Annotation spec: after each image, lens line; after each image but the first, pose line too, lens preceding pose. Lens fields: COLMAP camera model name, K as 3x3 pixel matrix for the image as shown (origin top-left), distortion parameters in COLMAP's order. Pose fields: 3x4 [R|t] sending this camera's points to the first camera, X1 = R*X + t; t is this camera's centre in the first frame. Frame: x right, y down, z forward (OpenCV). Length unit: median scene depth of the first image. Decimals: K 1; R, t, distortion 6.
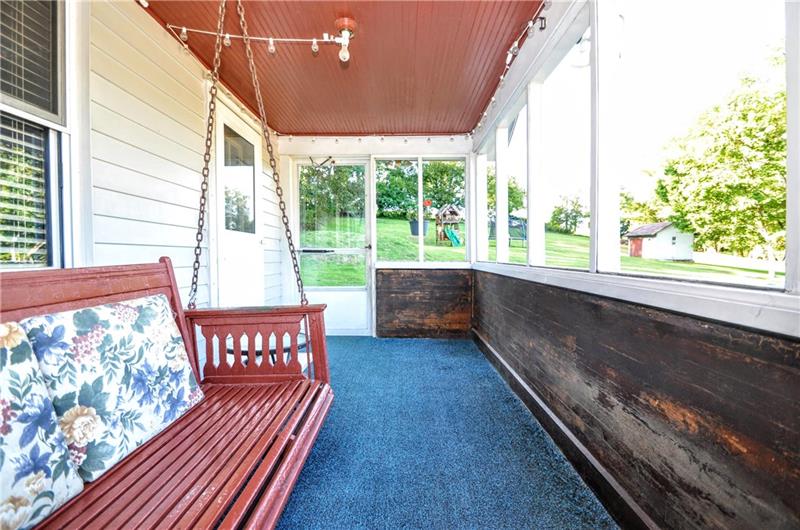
lens RADIAL K [[349.9, 0, 401.4], [0, 349.9, 262.1], [0, 0, 1]] dist [-0.000817, -0.004949]
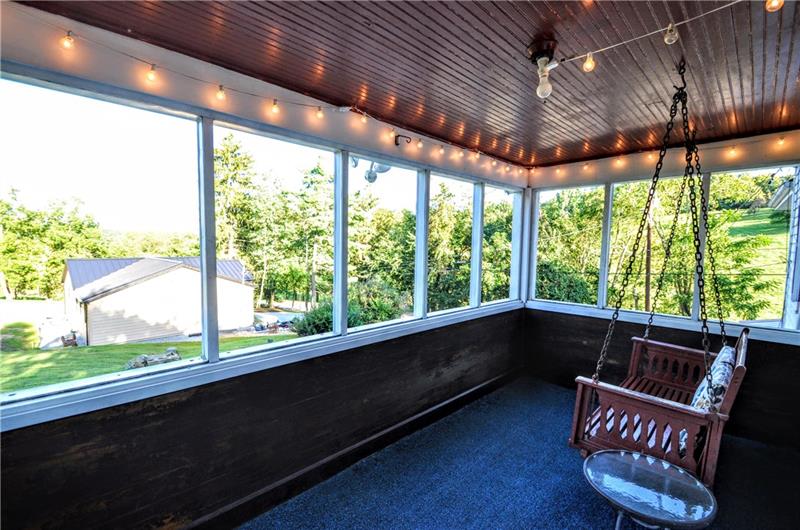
lens RADIAL K [[349.9, 0, 397.9], [0, 349.9, 266.8], [0, 0, 1]] dist [-0.000817, -0.004949]
pose [[-0.706531, -0.059141, 0.705206, -0.721620], [-0.004720, 0.996873, 0.078873, -0.433144], [-0.707666, 0.052398, -0.704602, 2.685744]]
